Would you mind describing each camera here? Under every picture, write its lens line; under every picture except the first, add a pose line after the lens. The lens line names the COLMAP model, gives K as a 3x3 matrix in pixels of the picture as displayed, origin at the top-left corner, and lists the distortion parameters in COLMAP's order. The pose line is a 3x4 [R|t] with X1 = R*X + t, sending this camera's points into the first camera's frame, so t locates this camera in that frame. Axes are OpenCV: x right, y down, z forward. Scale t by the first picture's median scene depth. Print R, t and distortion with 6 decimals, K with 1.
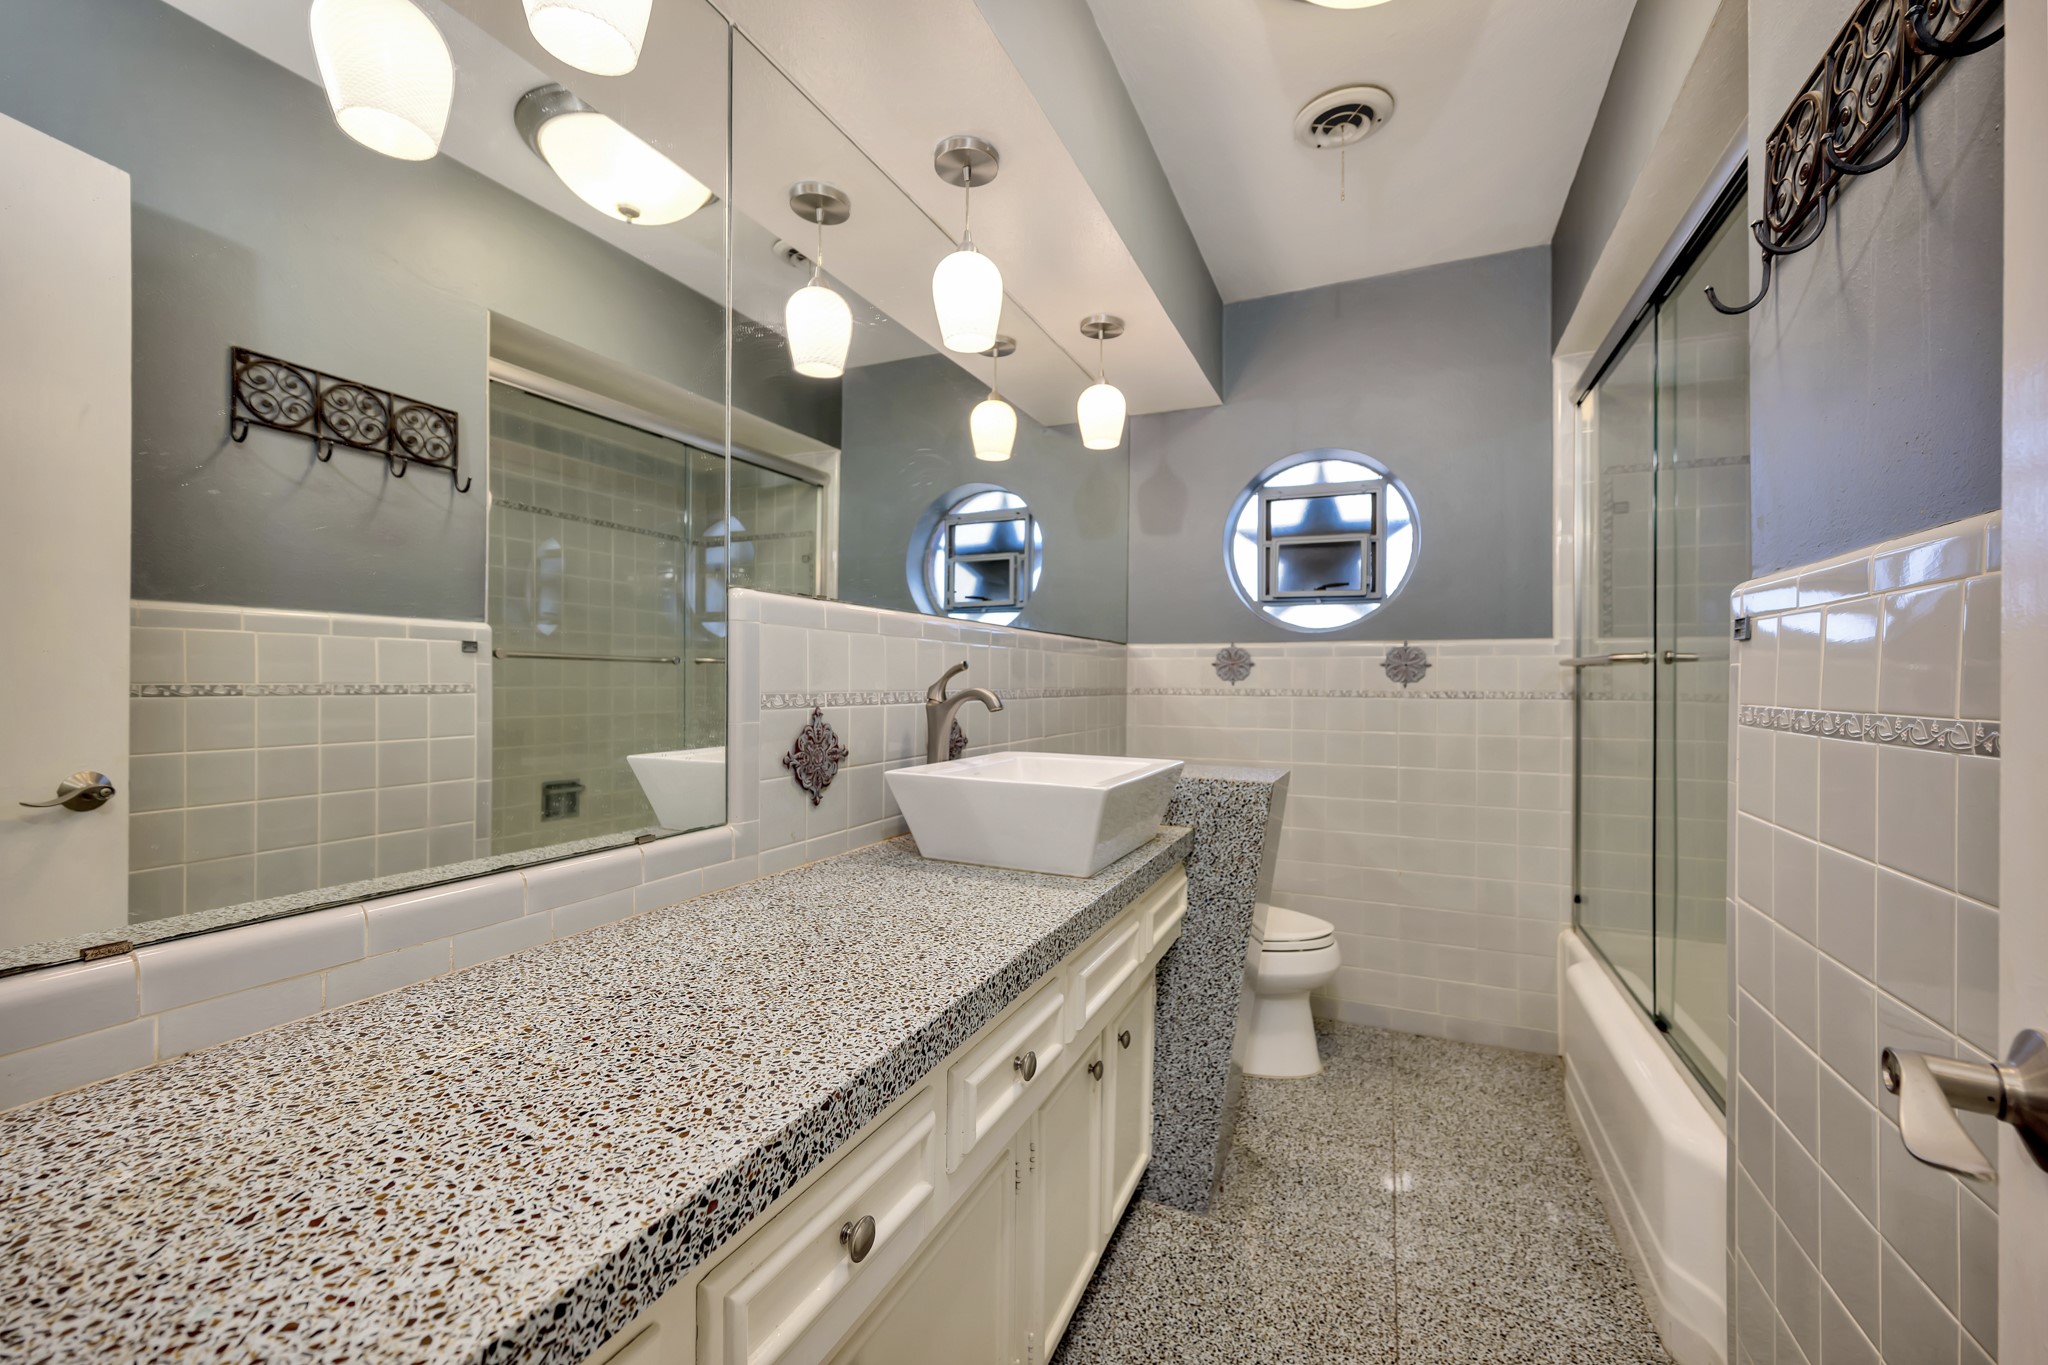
lens RADIAL K [[809.9, 0, 1031.8], [0, 809.9, 678.8], [0, 0, 1]] dist [-0.000856, 0.000071]
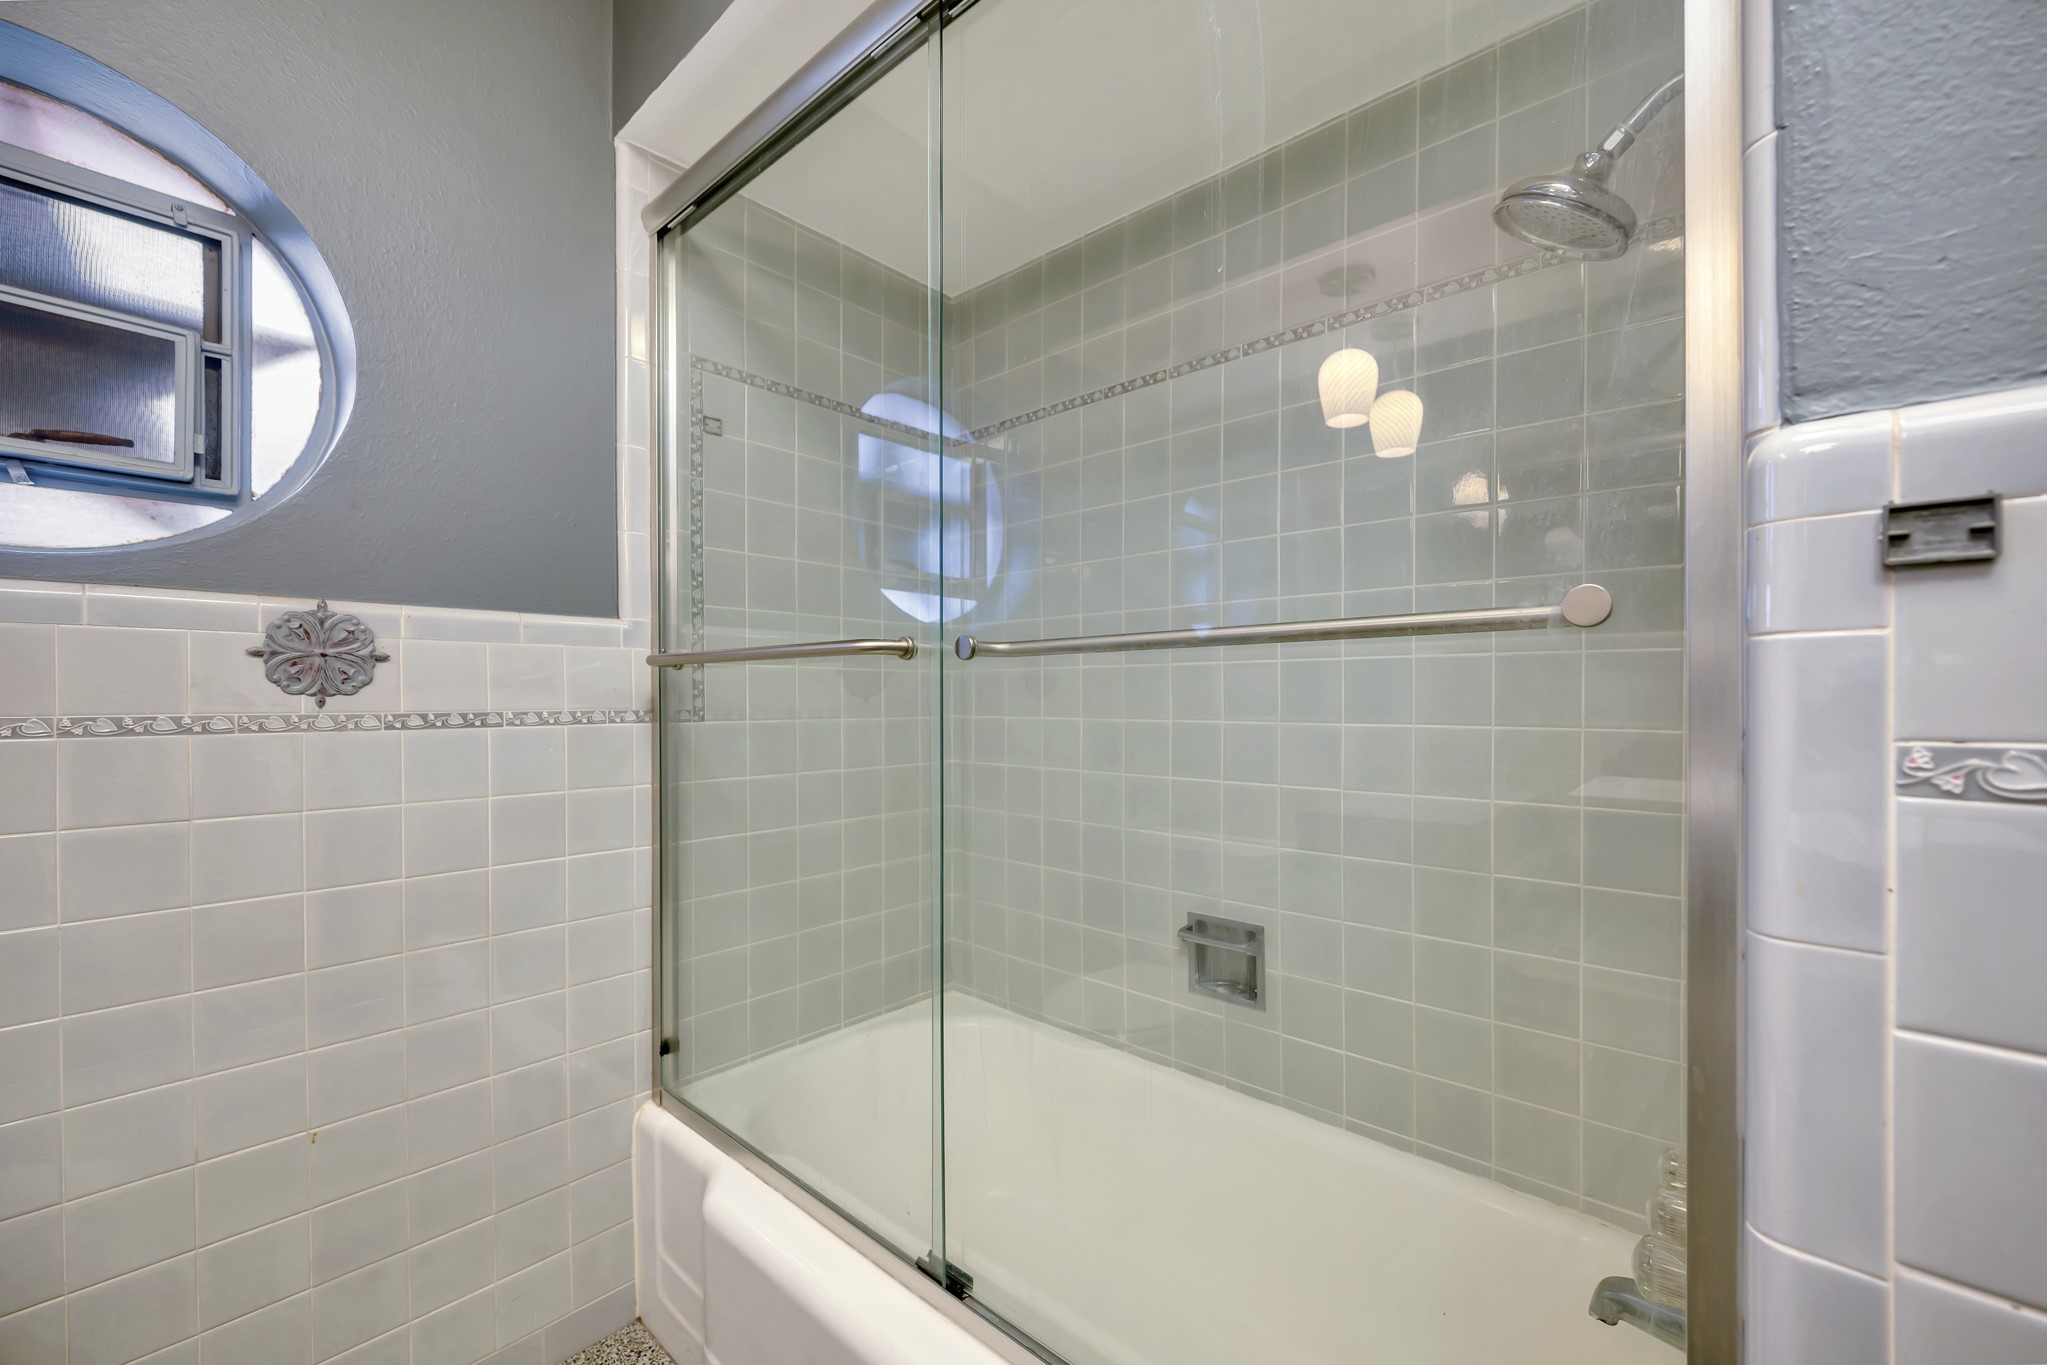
lens RADIAL K [[813.3, 0, 1026.5], [0, 813.3, 695.1], [0, 0, 1]] dist [-0.003308, -0.000273]
pose [[0.299710, -0.005772, 0.954013, 0.167025], [0.001924, 0.999983, 0.005446, 0.002892], [-0.954028, 0.000203, 0.299716, 0.533027]]
